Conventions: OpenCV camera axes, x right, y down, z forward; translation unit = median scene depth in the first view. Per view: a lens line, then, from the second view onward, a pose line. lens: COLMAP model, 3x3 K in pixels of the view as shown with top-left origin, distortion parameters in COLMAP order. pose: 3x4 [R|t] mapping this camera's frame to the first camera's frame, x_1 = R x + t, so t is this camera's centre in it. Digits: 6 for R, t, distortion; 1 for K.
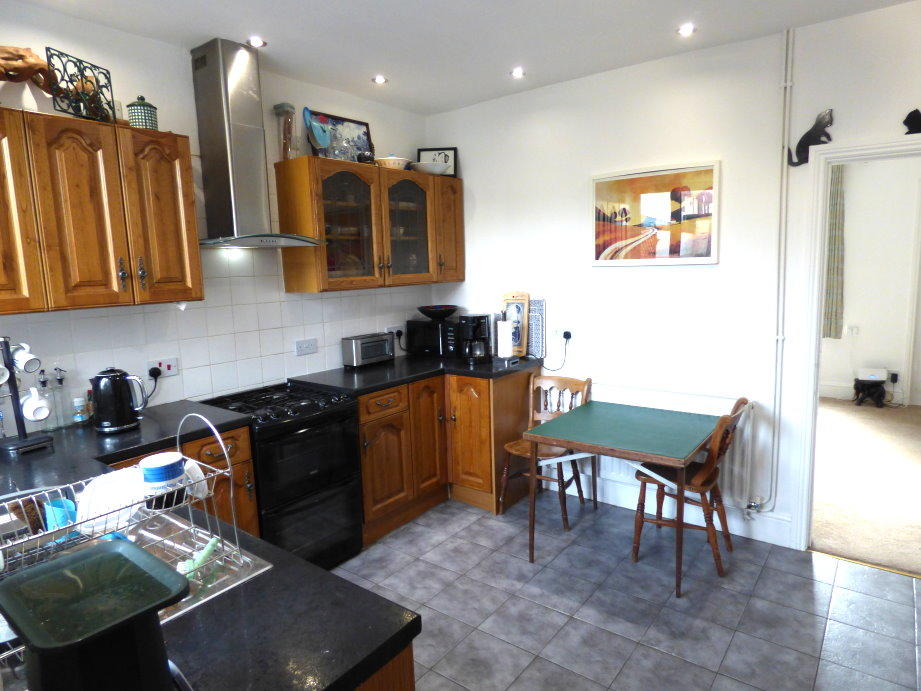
lens RADIAL K [[562.6, 0, 460.5], [0, 562.6, 345.5], [0, 0, 1]] dist [-0.003746, -0.000146]
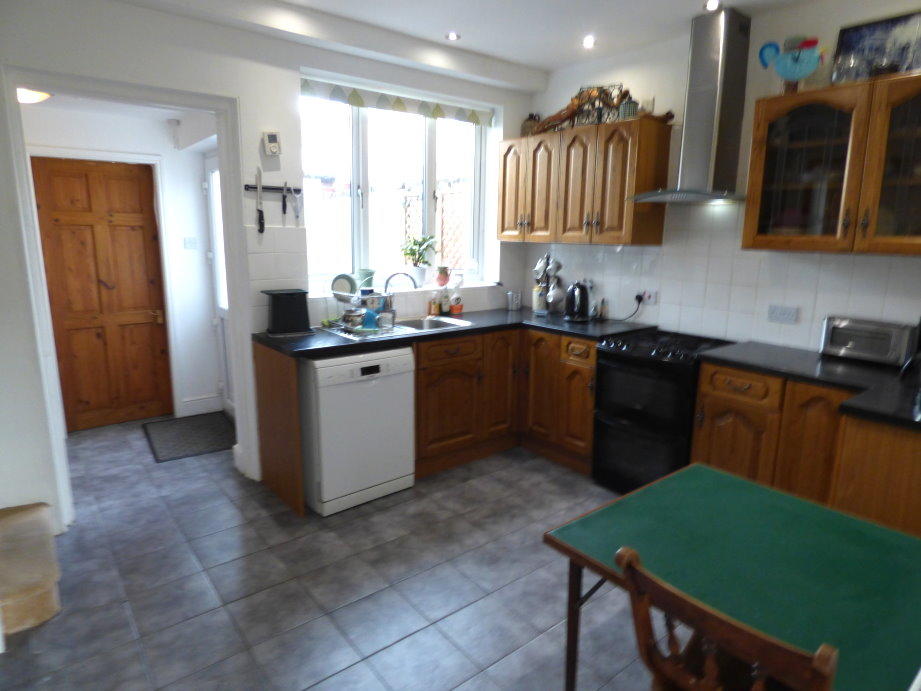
lens RADIAL K [[562.6, 0, 460.5], [0, 562.6, 345.5], [0, 0, 1]] dist [-0.003746, -0.000146]
pose [[-0.238529, 0.229217, -0.943697, 0.833740], [-0.130331, 0.955399, 0.265002, -0.140294], [0.962350, 0.186203, -0.198016, 0.844066]]
